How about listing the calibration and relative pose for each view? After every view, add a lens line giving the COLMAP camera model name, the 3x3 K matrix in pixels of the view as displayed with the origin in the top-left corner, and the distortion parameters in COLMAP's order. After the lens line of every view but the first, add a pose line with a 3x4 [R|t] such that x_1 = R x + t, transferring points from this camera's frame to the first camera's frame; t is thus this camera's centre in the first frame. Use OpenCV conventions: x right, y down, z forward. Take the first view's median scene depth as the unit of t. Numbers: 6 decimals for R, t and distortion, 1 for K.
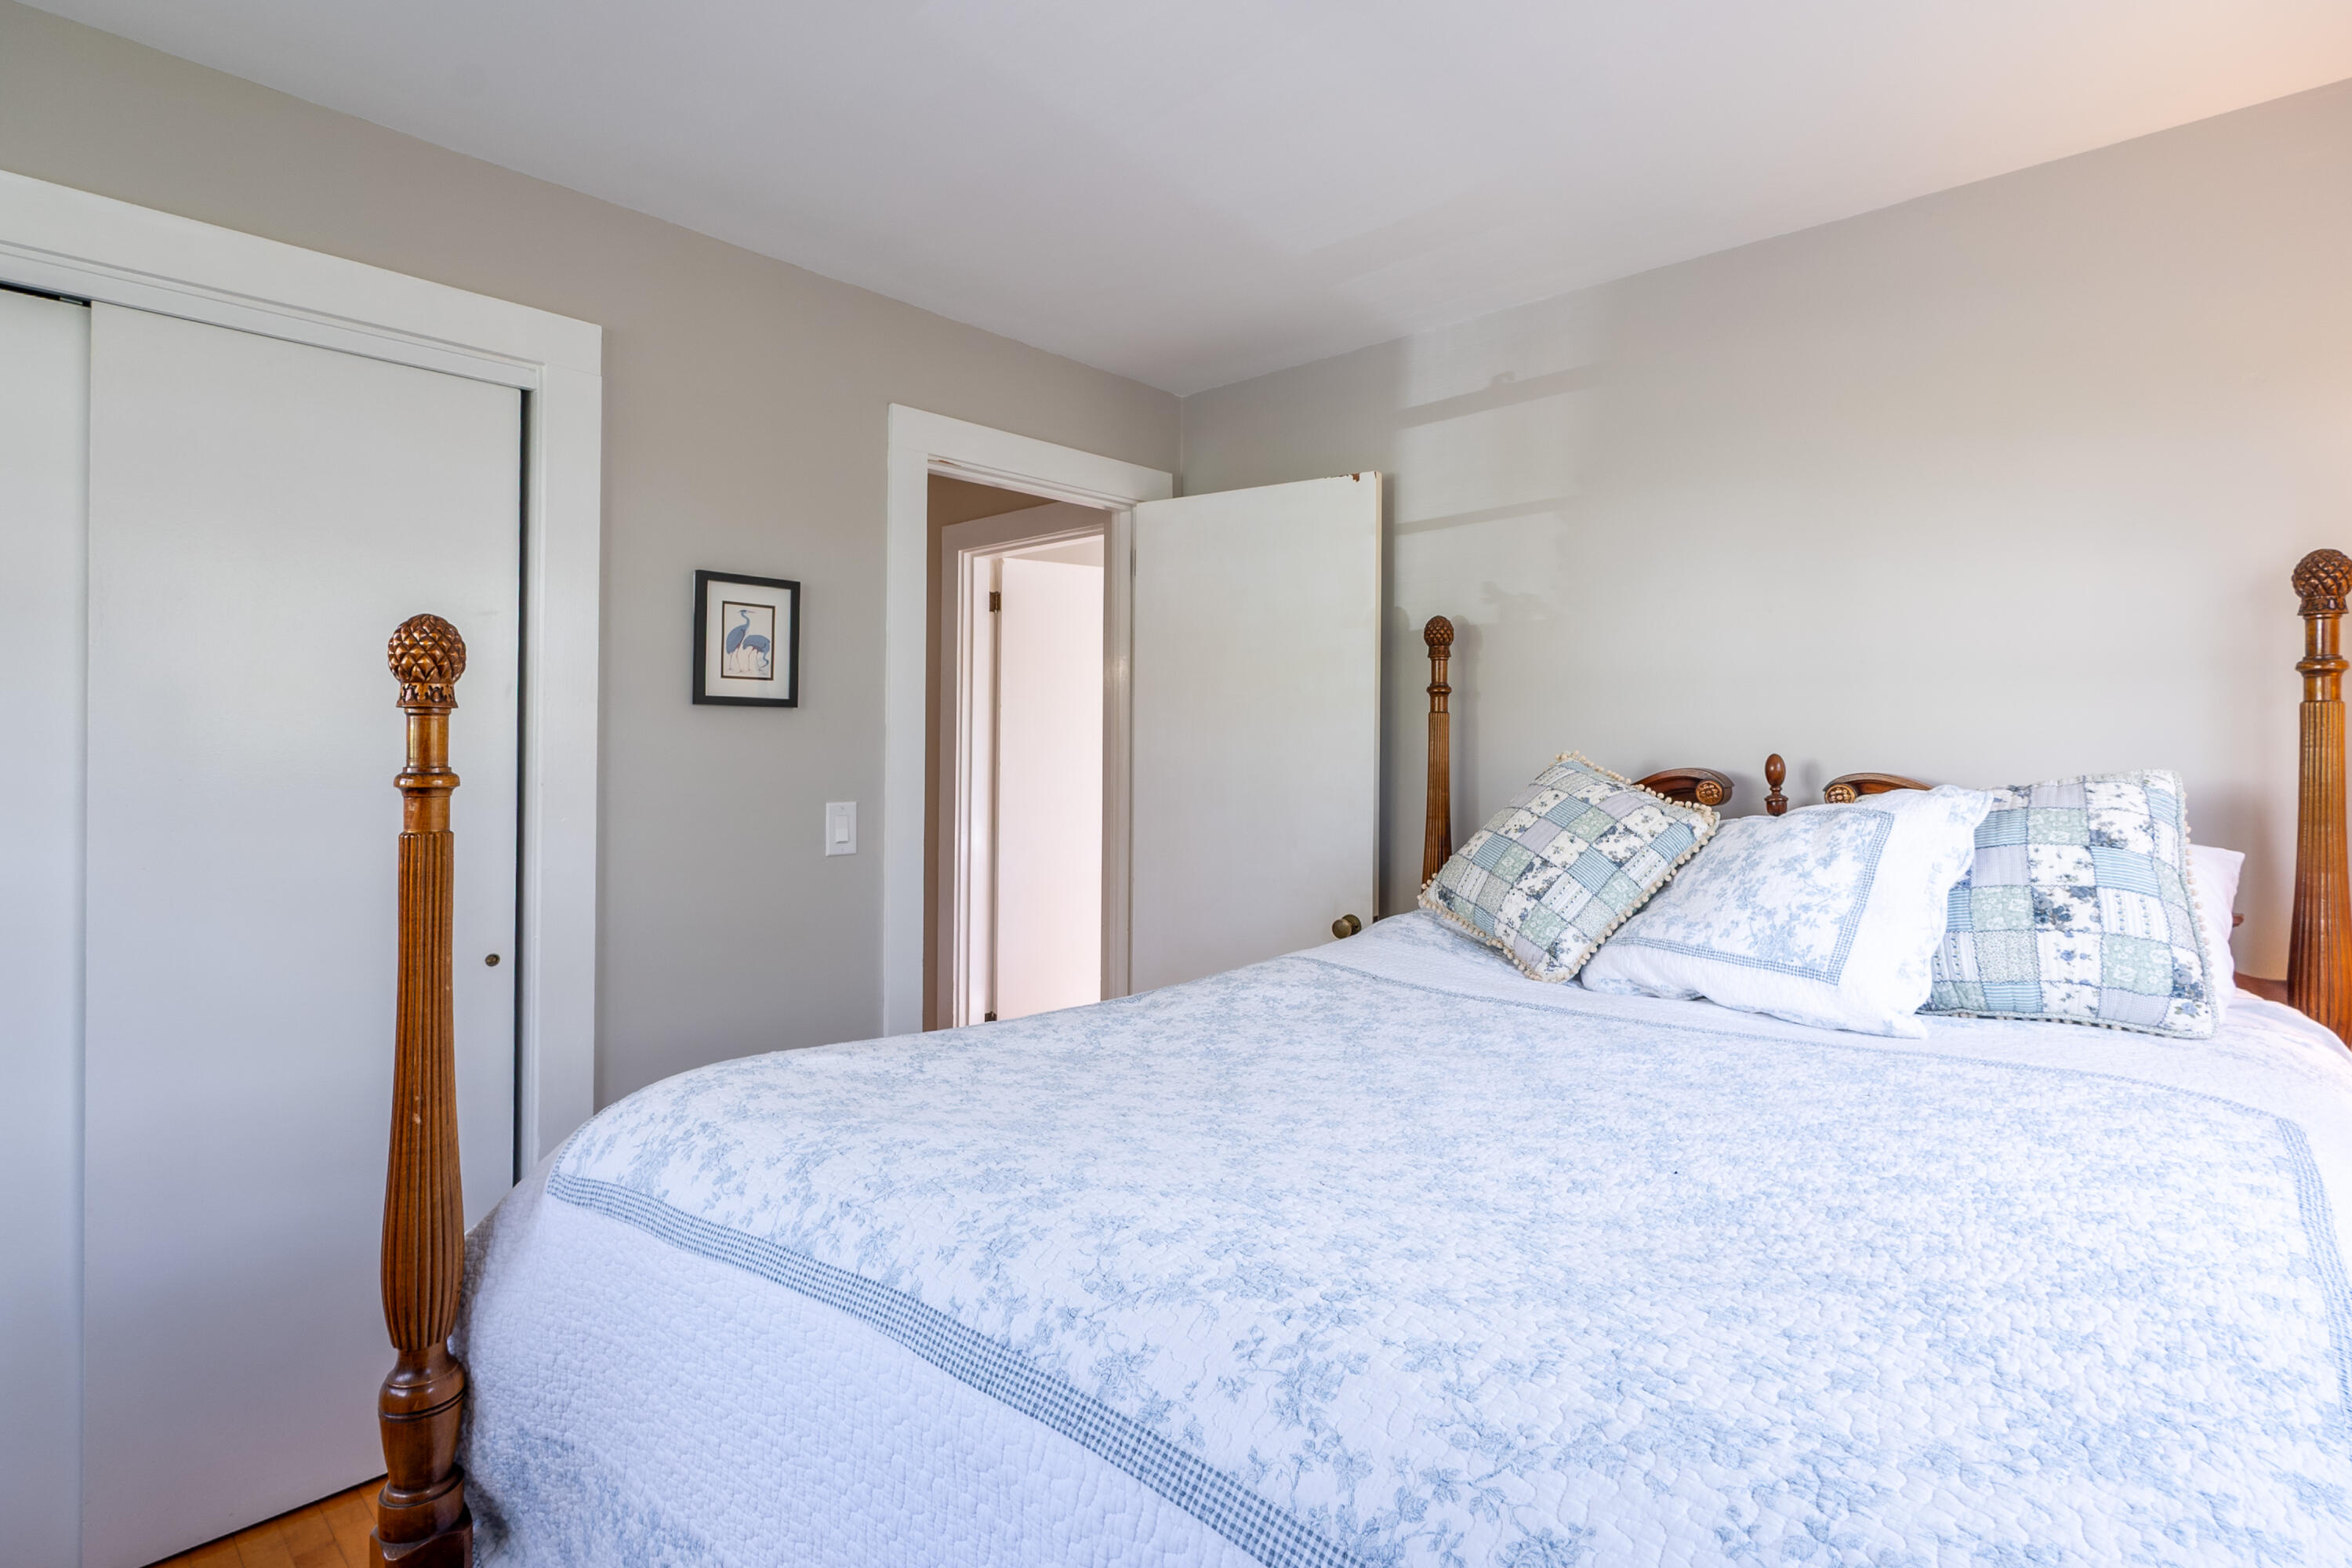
lens RADIAL K [[1167.2, 0, 1174.7], [0, 1167.2, 749.1], [0, 0, 1]] dist [-0.003823, -0.000113]
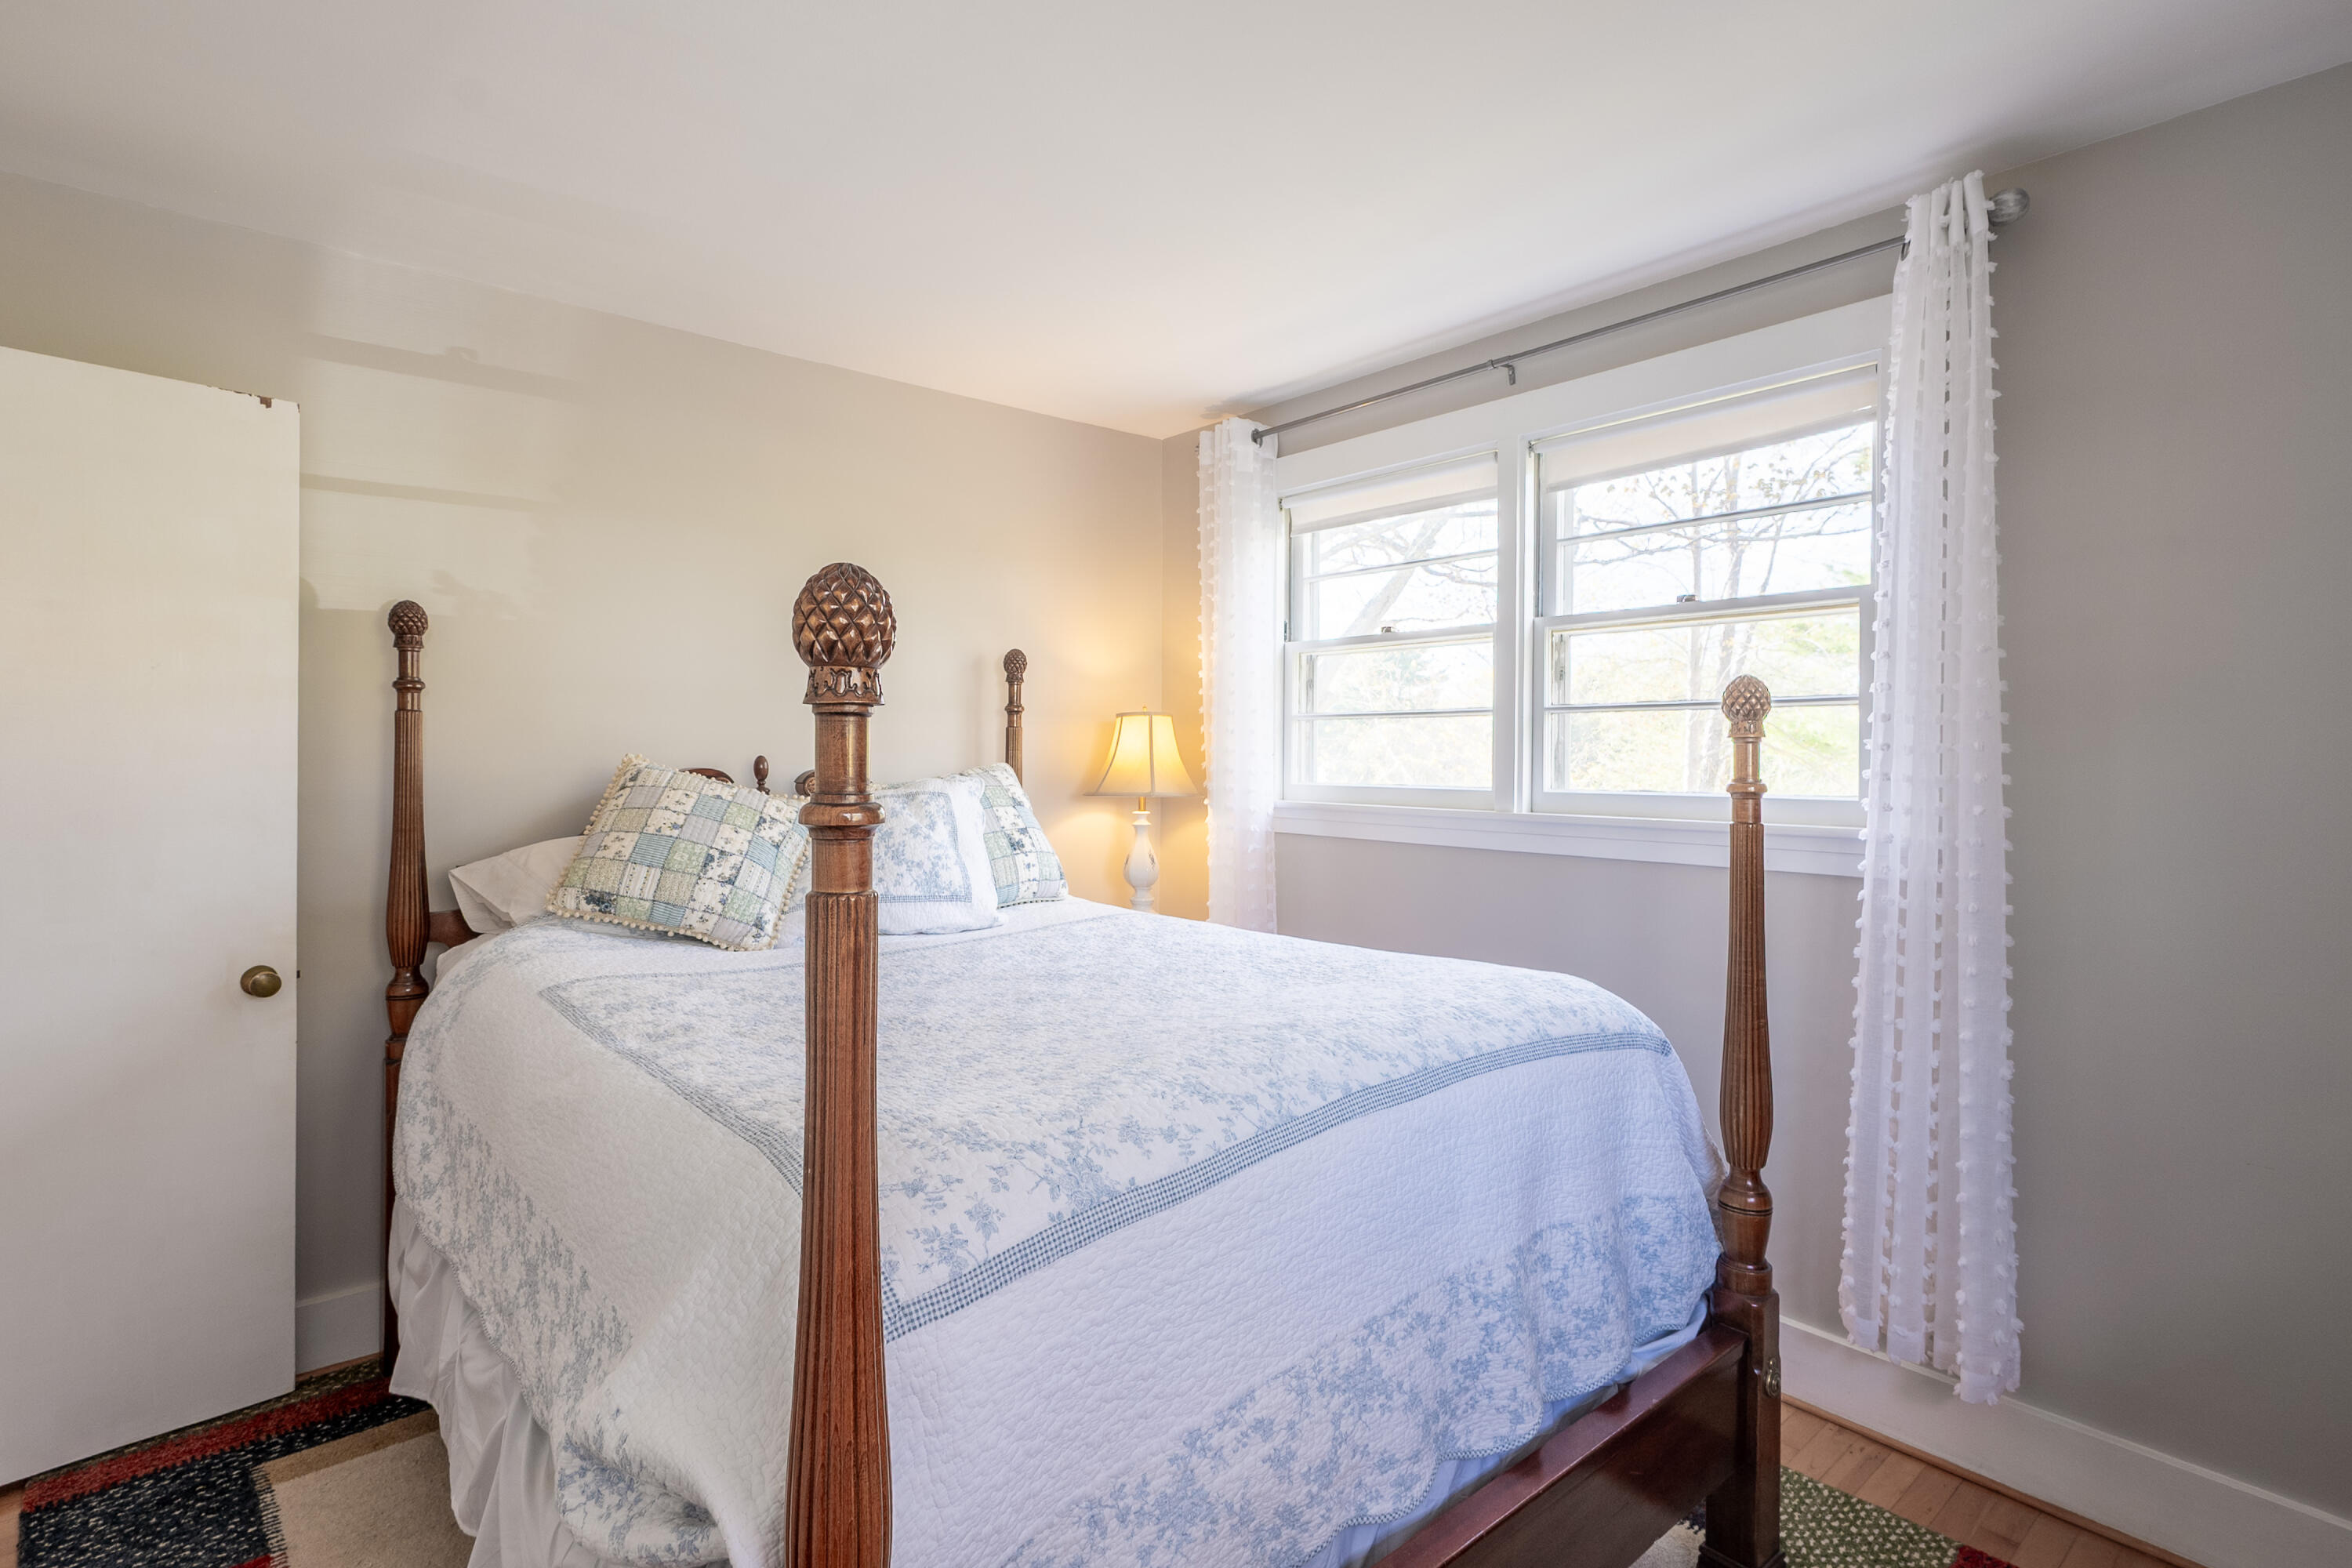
lens RADIAL K [[1153.5, 0, 1172.2], [0, 1153.5, 777.4], [0, 0, 1]] dist [0.001351, 0.000780]
pose [[0.113455, -0.027241, 0.993170, -0.778304], [-0.003355, 0.999608, 0.027800, -0.009725], [-0.993537, -0.006486, 0.113319, 0.447244]]
